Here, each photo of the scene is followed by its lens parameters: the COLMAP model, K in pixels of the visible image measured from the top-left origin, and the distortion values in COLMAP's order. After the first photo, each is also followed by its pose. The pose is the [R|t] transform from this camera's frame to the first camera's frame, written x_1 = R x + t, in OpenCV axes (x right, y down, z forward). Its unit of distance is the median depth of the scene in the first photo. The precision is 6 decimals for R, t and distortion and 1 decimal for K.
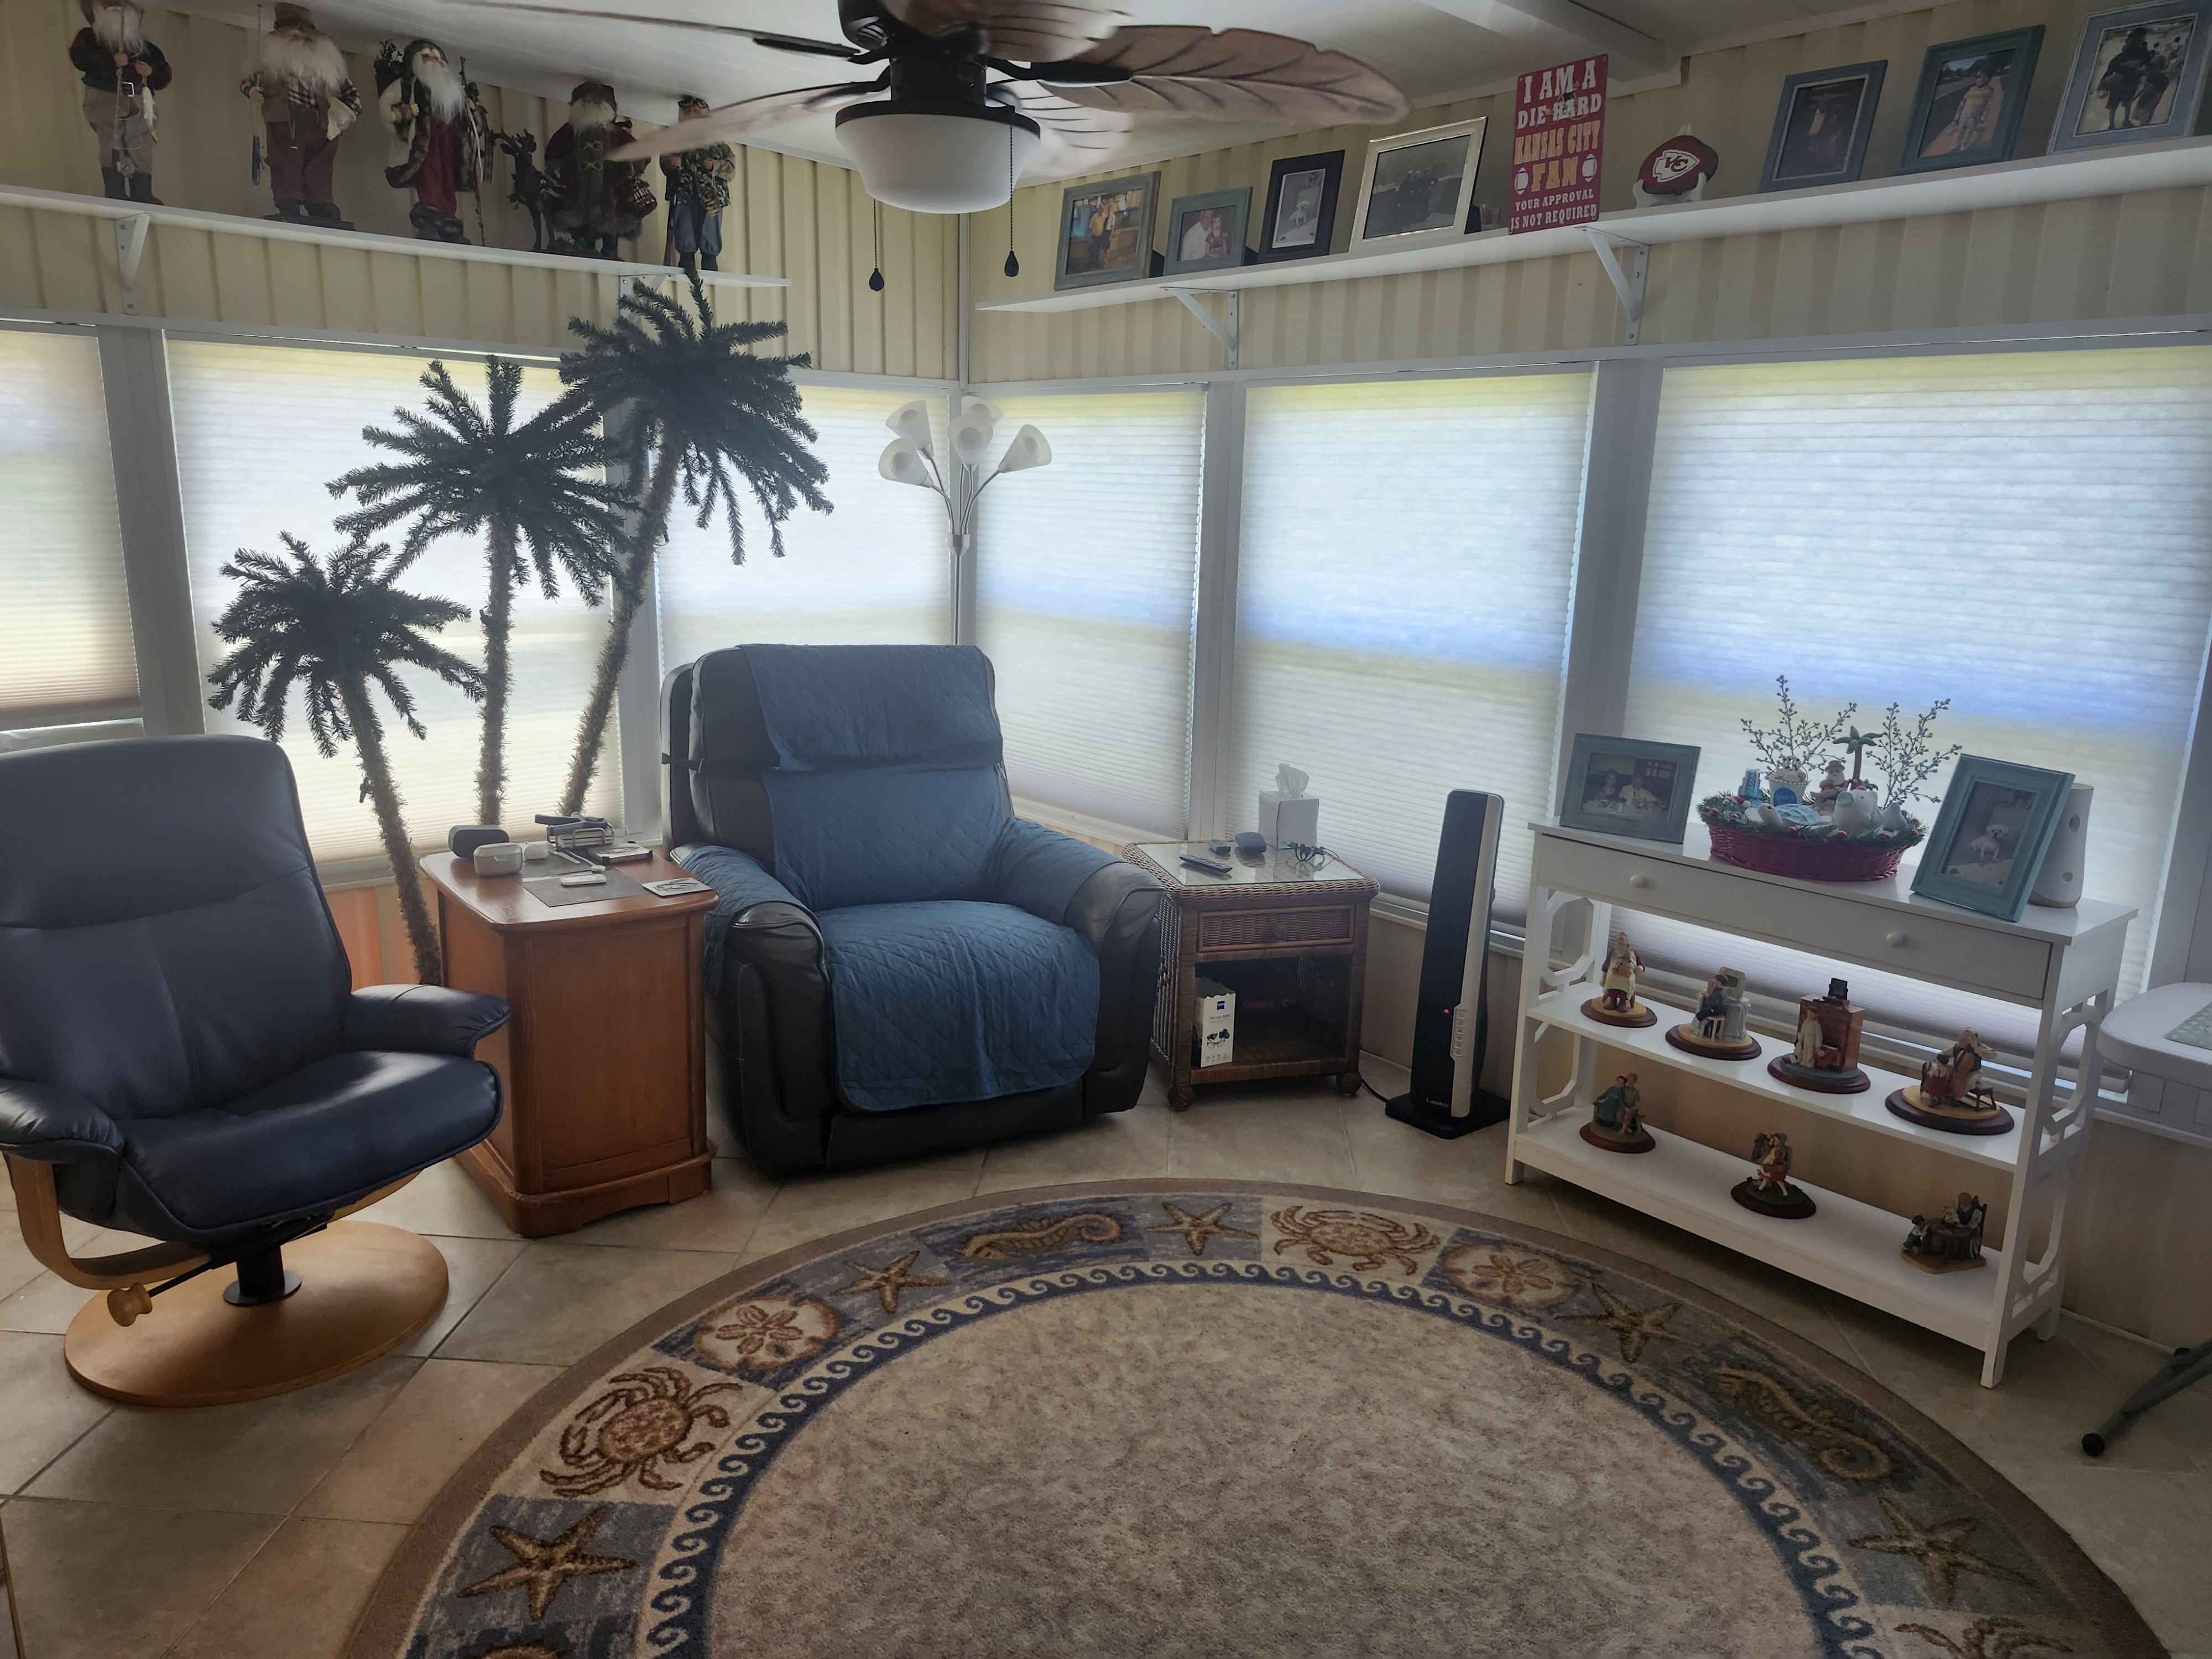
lens RADIAL K [[1551.8, 0, 1095.0], [0, 1551.8, 838.8], [0, 0, 1]] dist [0.039535, -0.038010]
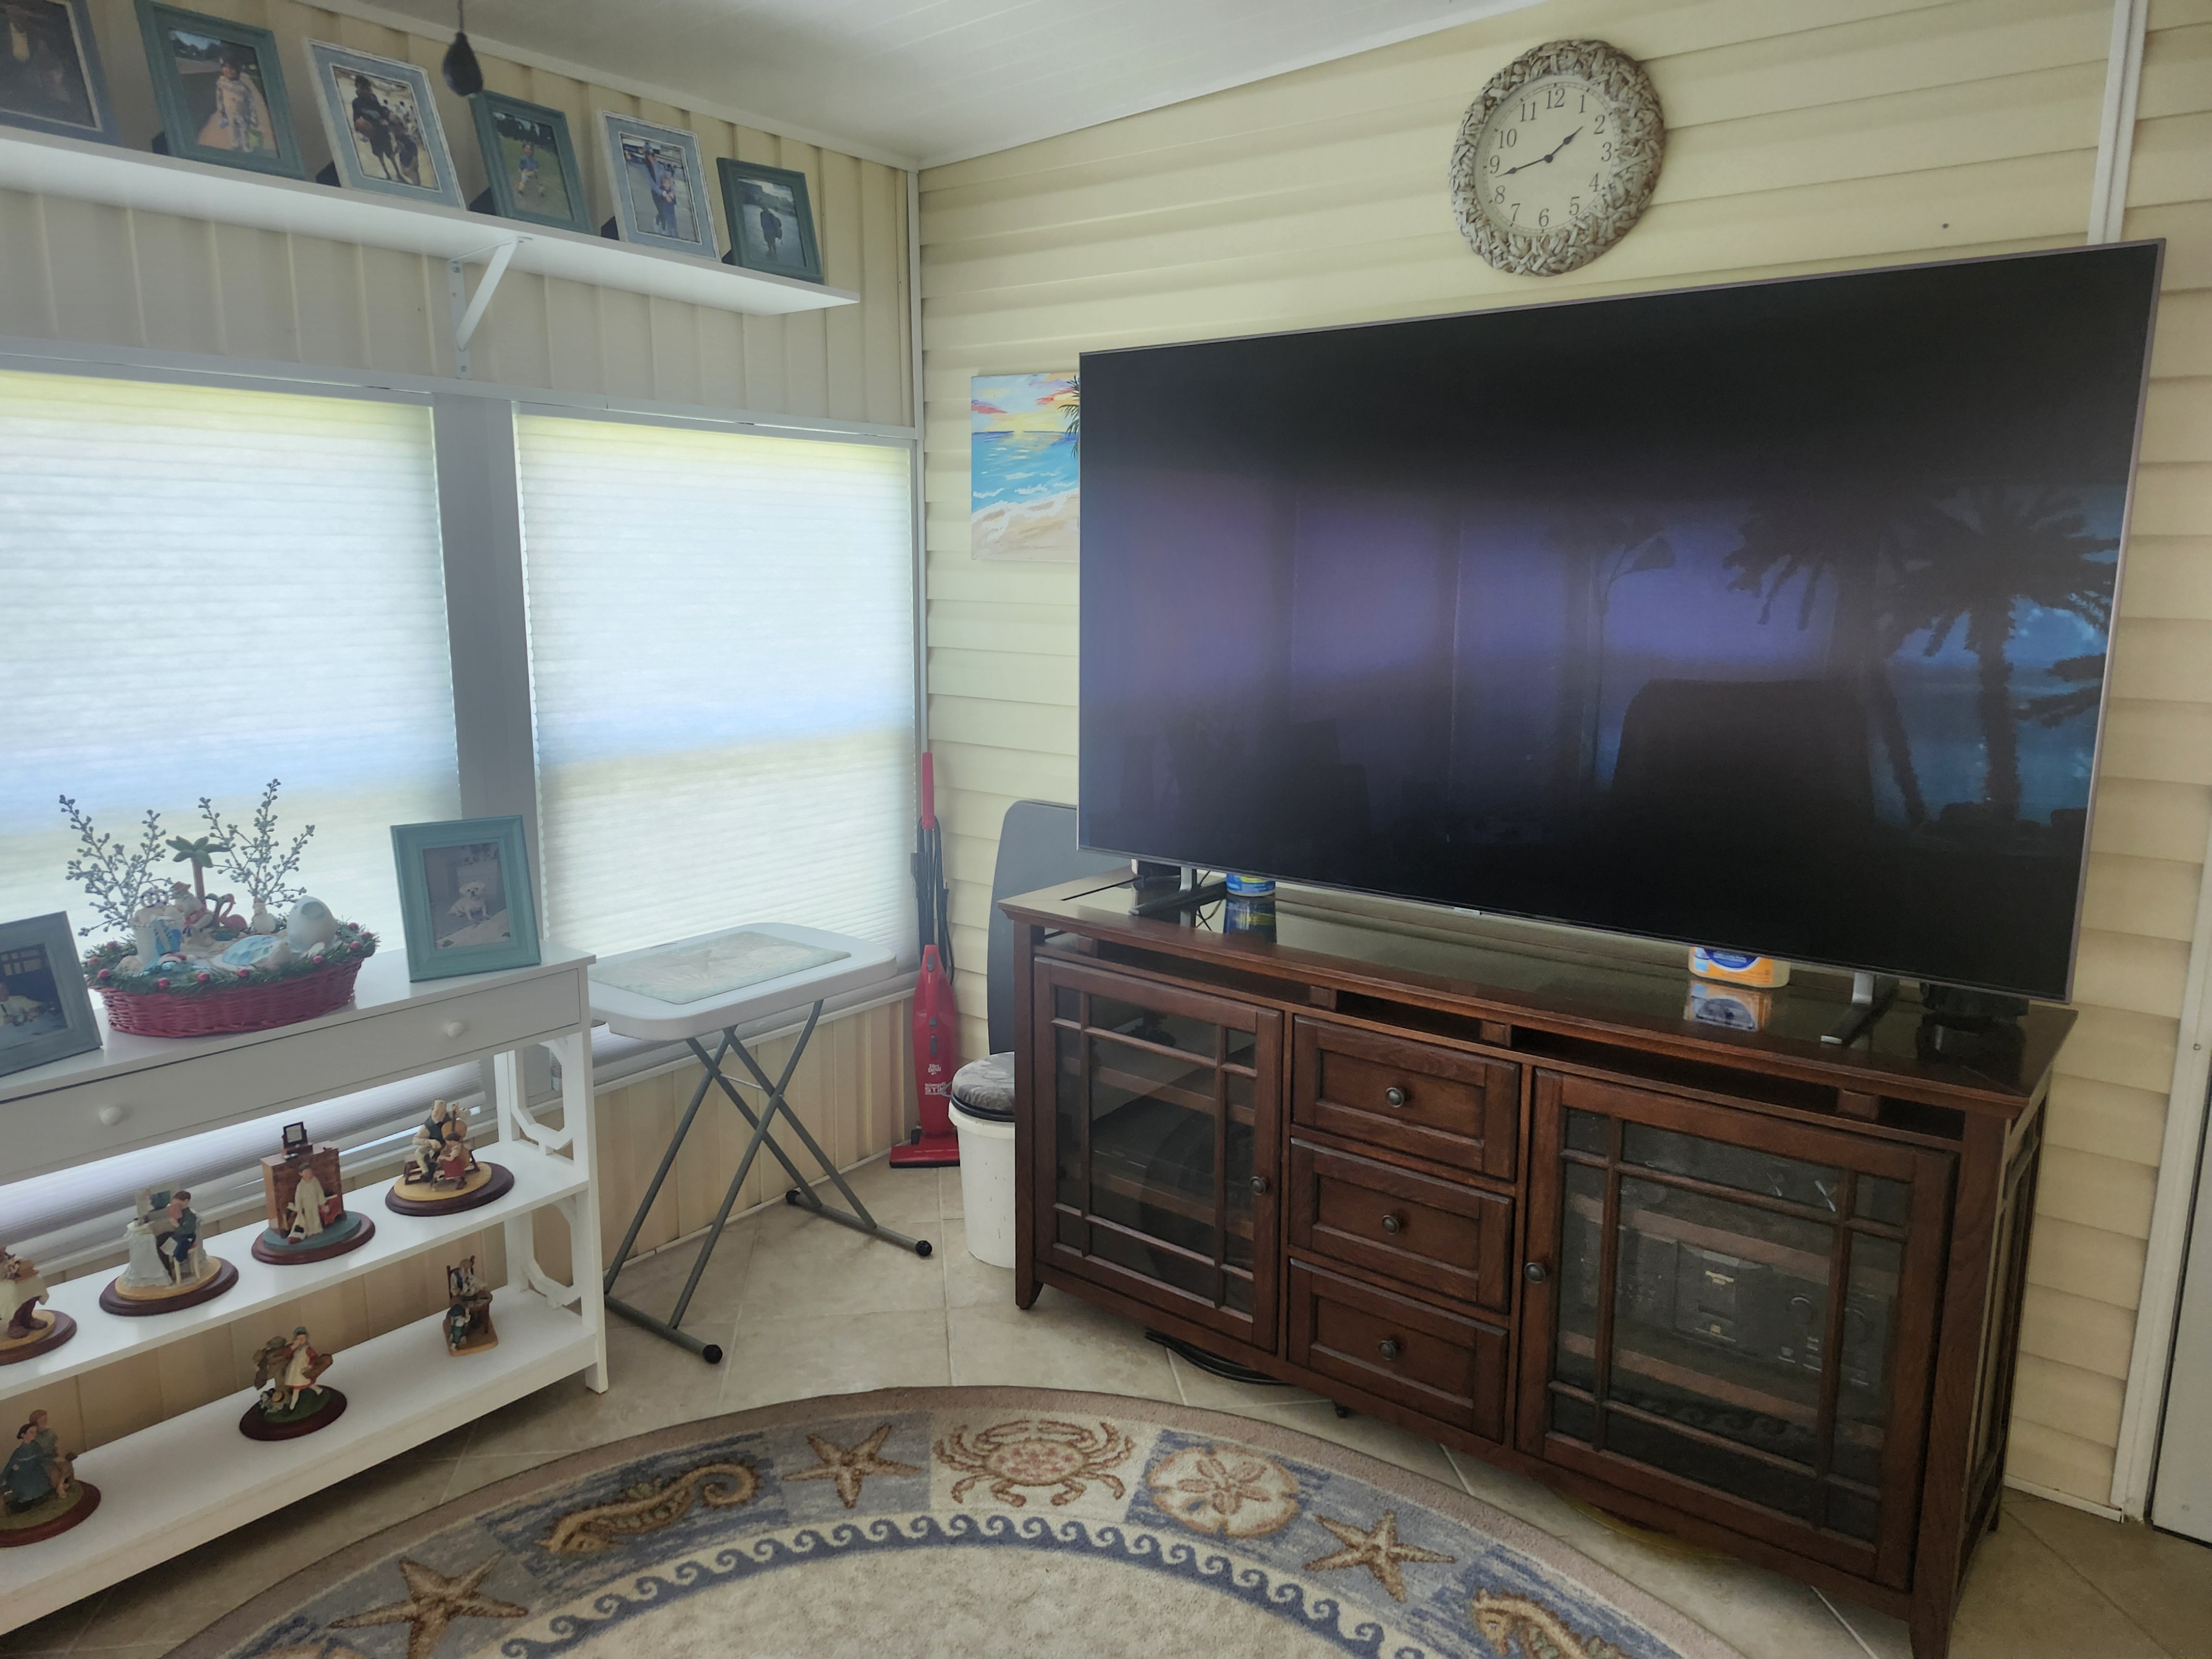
lens RADIAL K [[1551.8, 0, 1095.0], [0, 1551.8, 838.8], [0, 0, 1]] dist [0.039535, -0.038010]
pose [[-0.206896, -0.204670, 0.956715, -0.395610], [0.206592, 0.946684, 0.247201, -0.178770], [-0.956302, 0.248794, -0.153582, 0.700131]]
